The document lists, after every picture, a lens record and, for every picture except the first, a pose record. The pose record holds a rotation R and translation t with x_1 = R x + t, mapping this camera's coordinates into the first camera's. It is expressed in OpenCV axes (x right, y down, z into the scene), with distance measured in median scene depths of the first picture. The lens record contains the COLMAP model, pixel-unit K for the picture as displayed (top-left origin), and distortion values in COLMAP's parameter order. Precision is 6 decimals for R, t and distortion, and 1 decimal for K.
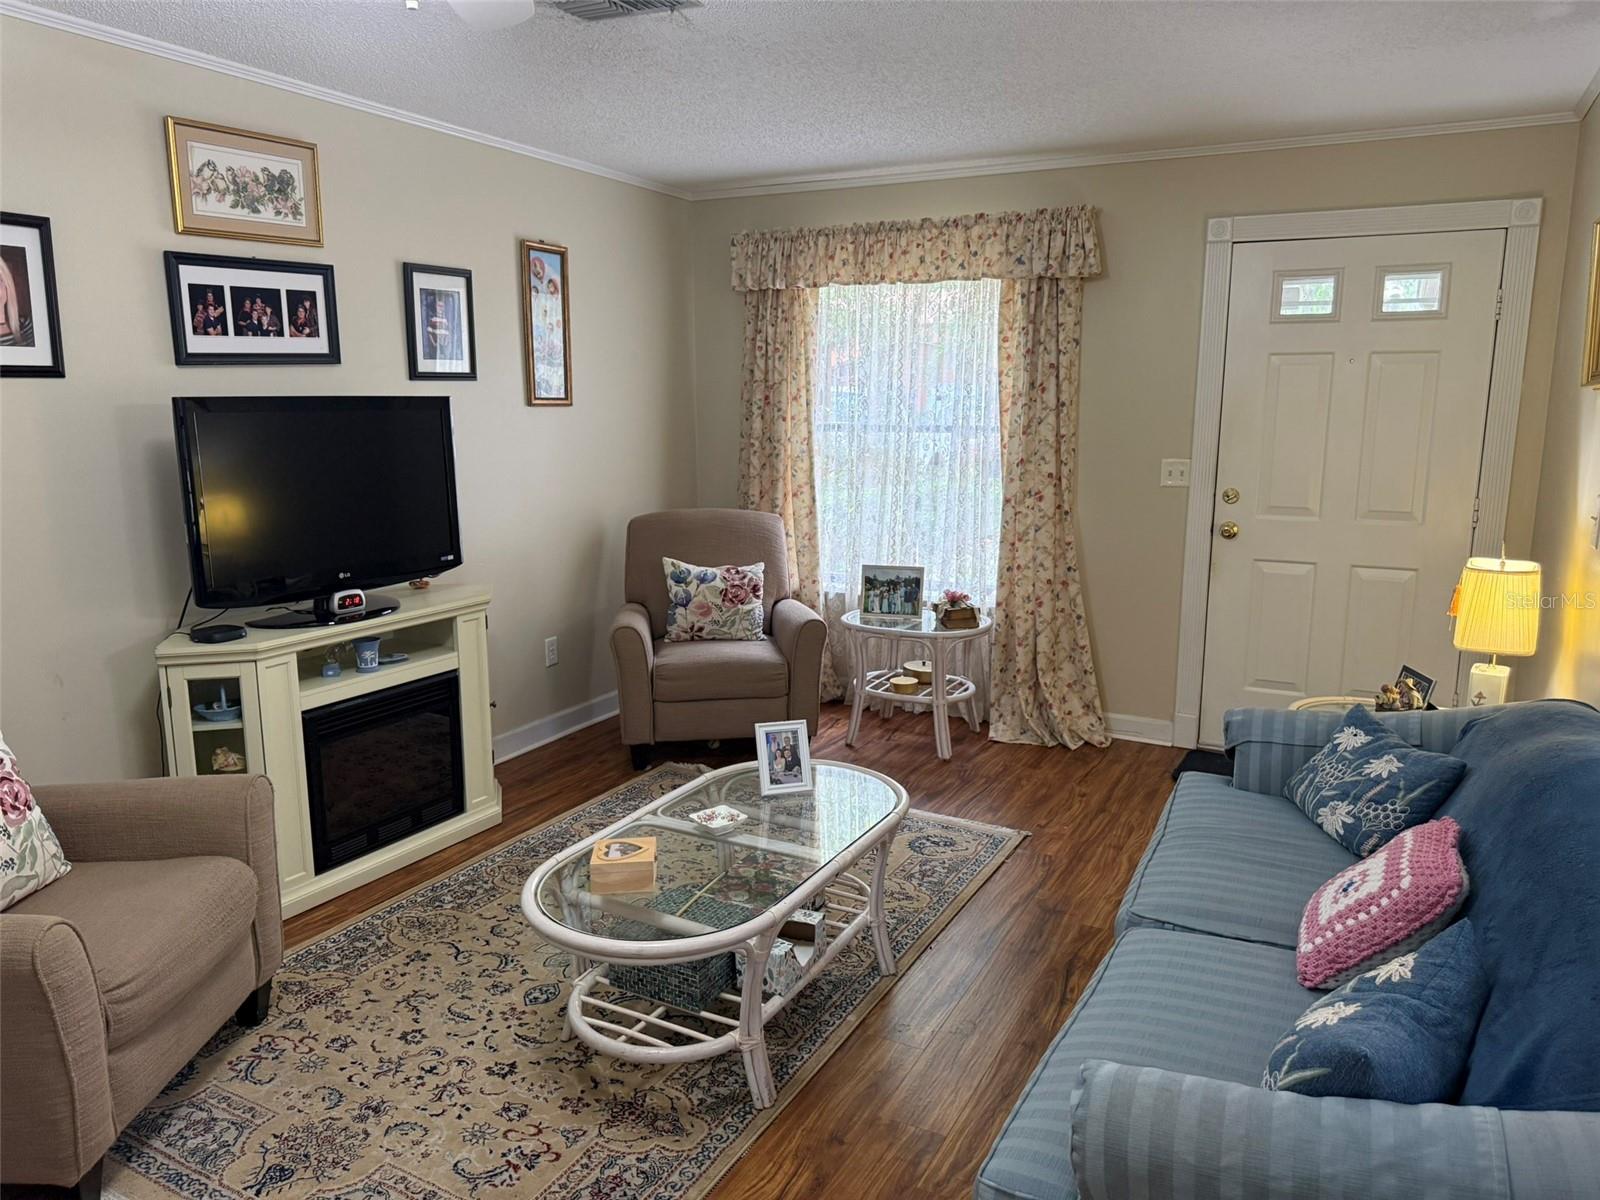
lens RADIAL K [[1131.9, 0, 810.3], [0, 1131.9, 610.3], [0, 0, 1]] dist [0.062467, -0.090300]
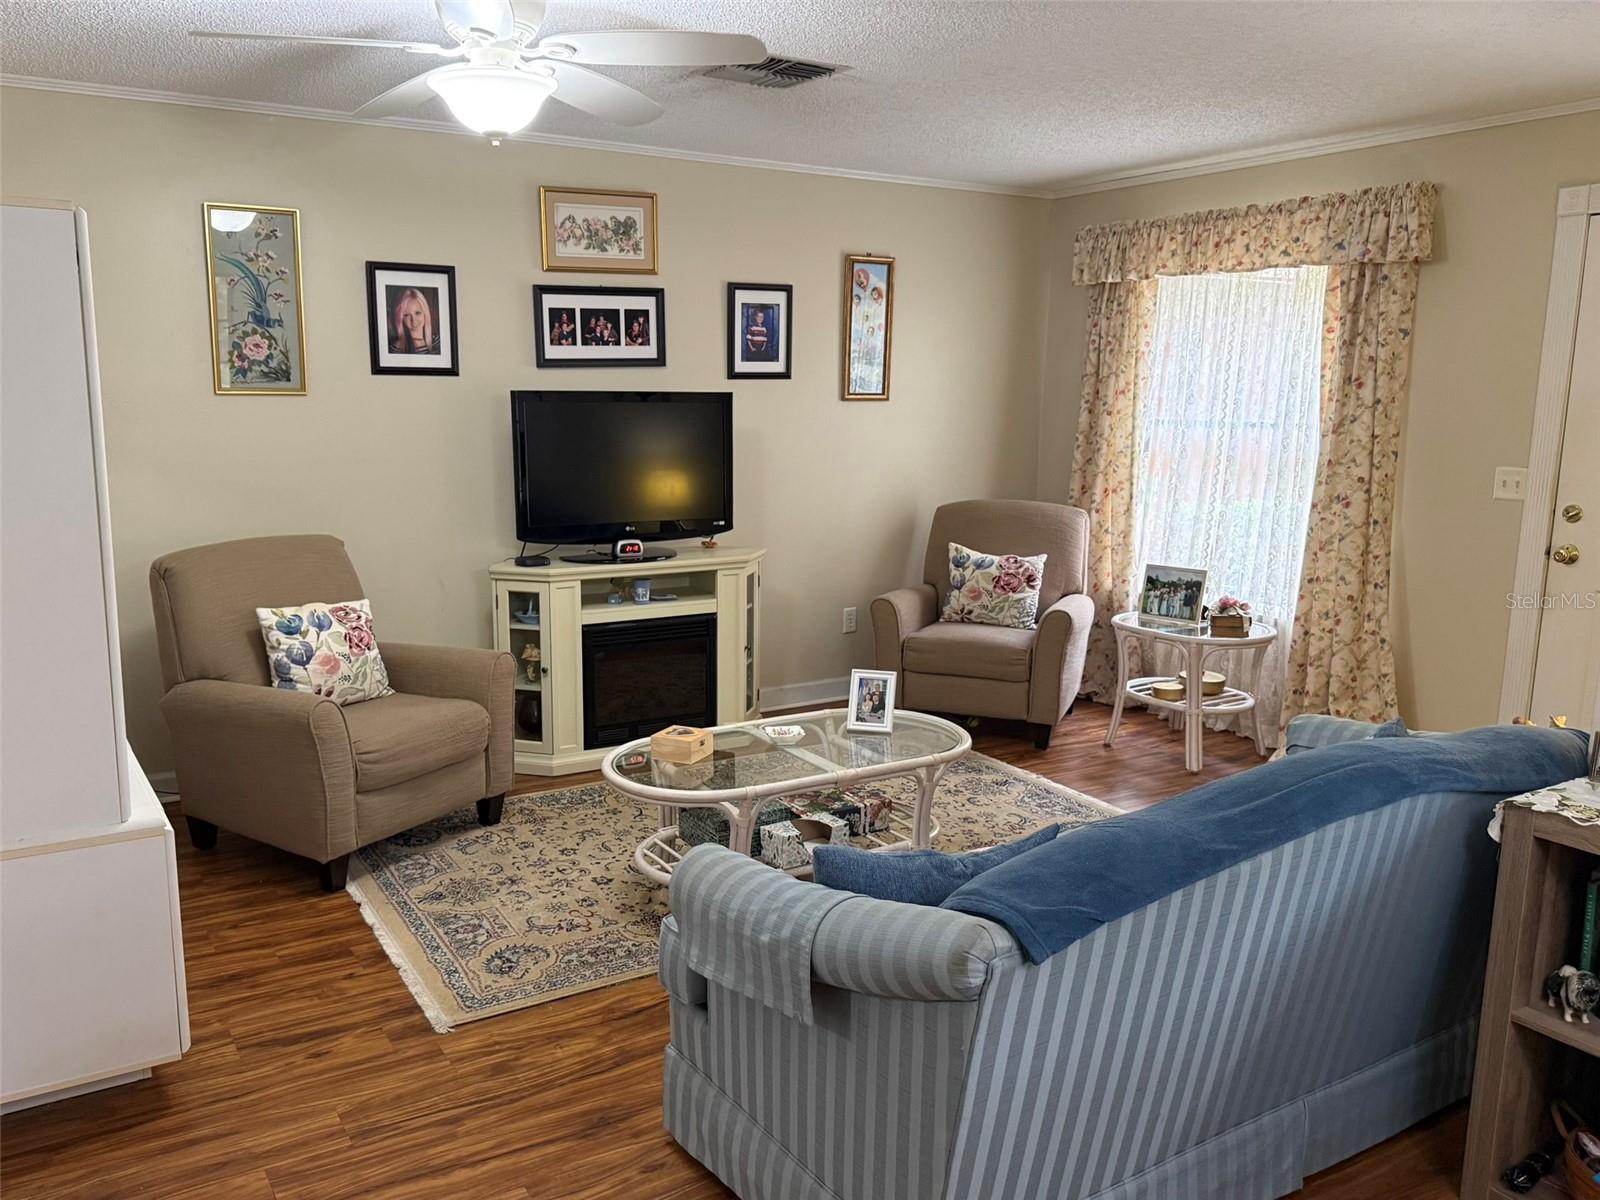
lens RADIAL K [[1260.4, 0, 744.2], [0, 1260.4, 626.8], [0, 0, 1]] dist [0.091608, -0.119865]
pose [[0.848206, 0.103986, -0.519359, 0.428397], [-0.104761, 0.994105, 0.027945, 0.025103], [0.519204, 0.030705, 0.854099, -0.149825]]
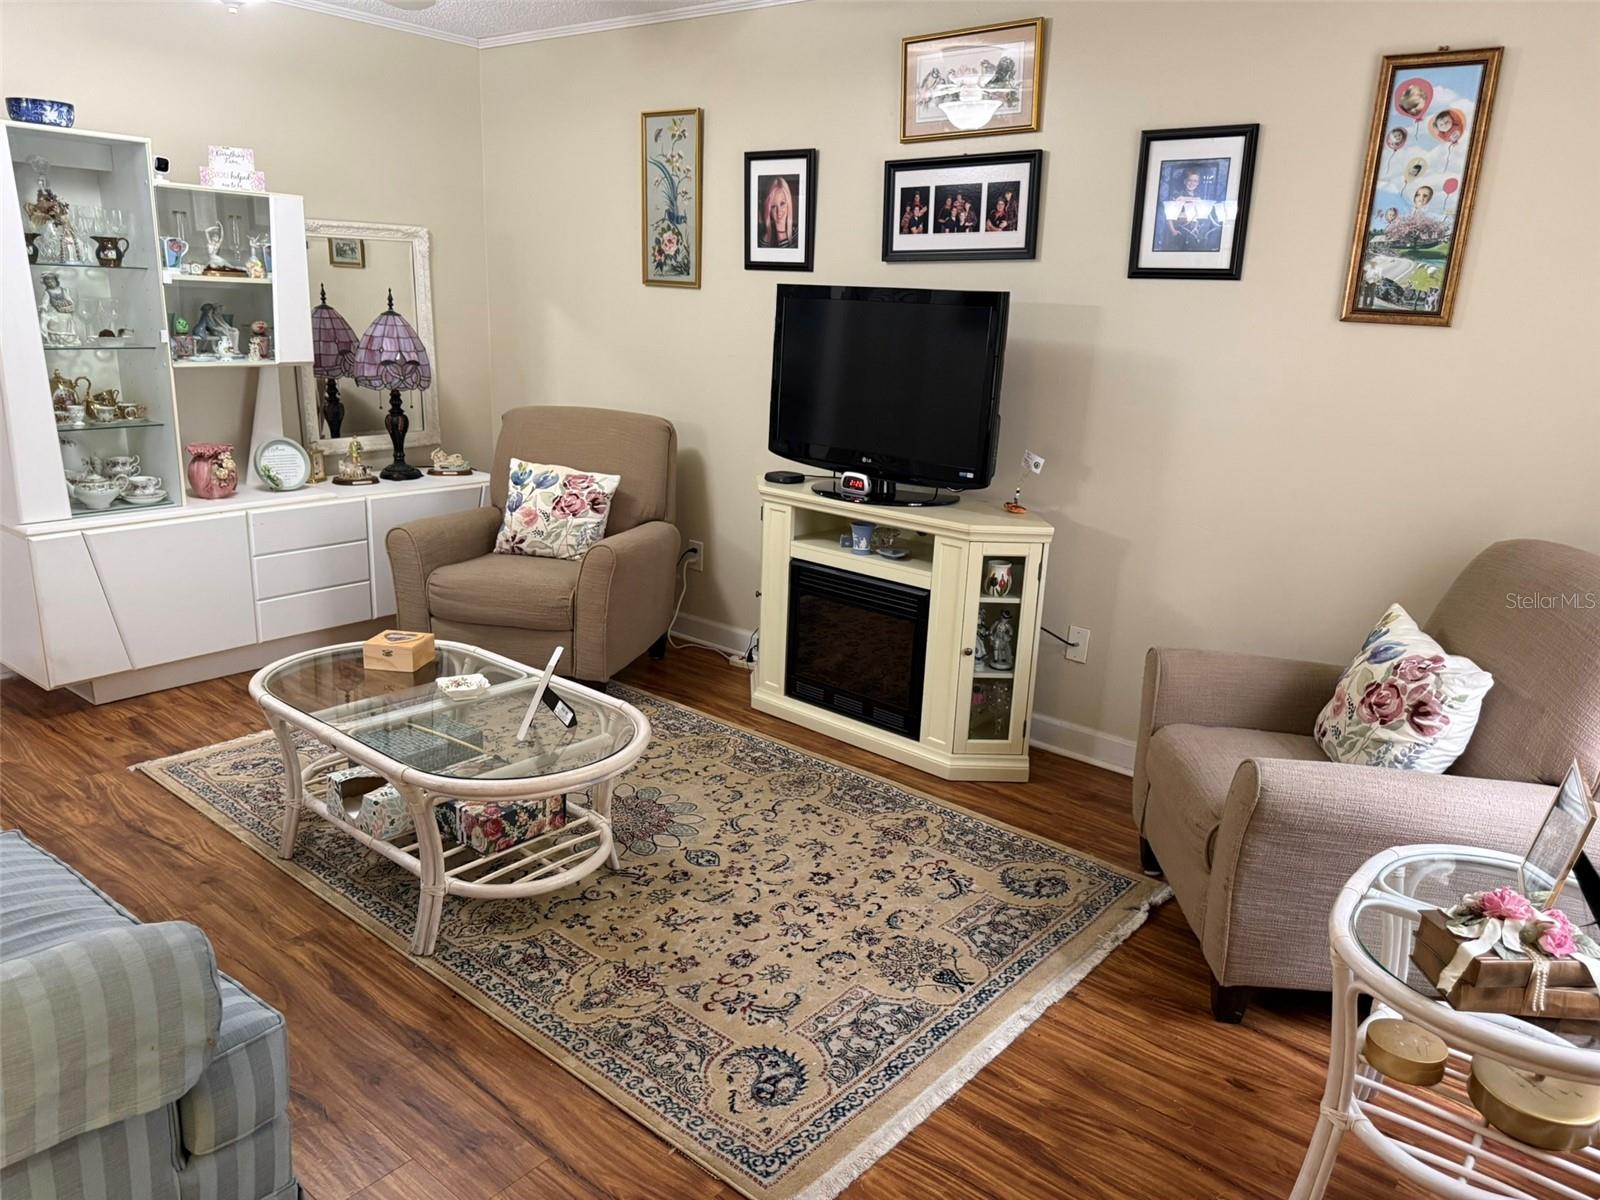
lens RADIAL K [[1131.9, 0, 804.3], [0, 1131.9, 611.2], [0, 0, 1]] dist [0.062467, -0.090300]
pose [[-0.211081, 0.253343, -0.944067, 0.588726], [-0.227224, 0.926652, 0.299474, -0.186301], [0.950691, 0.277728, -0.138033, 1.038200]]
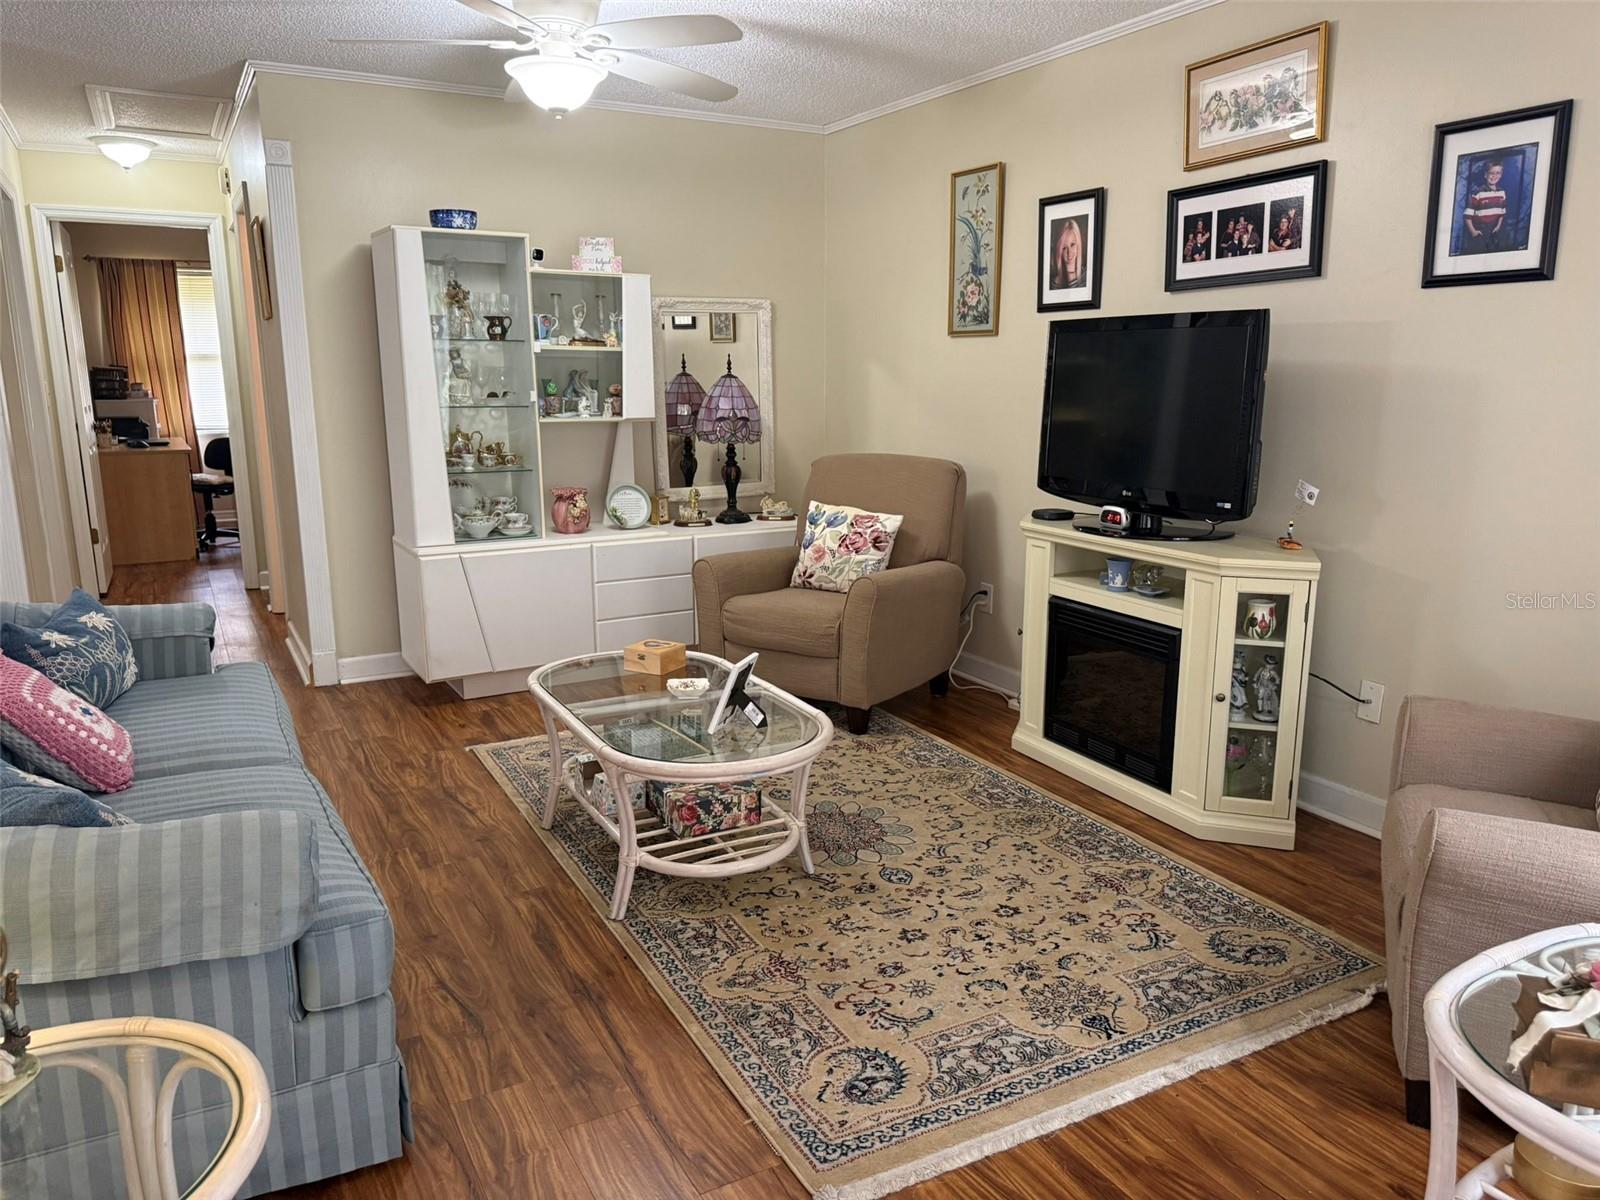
lens RADIAL K [[1131.9, 0, 802.0], [0, 1131.9, 607.7], [0, 0, 1]] dist [0.062467, -0.090300]
pose [[-0.558108, 0.172507, -0.811638, 0.553352], [-0.156991, 0.938531, 0.307430, -0.185801], [0.814782, 0.298999, -0.496719, 1.194700]]
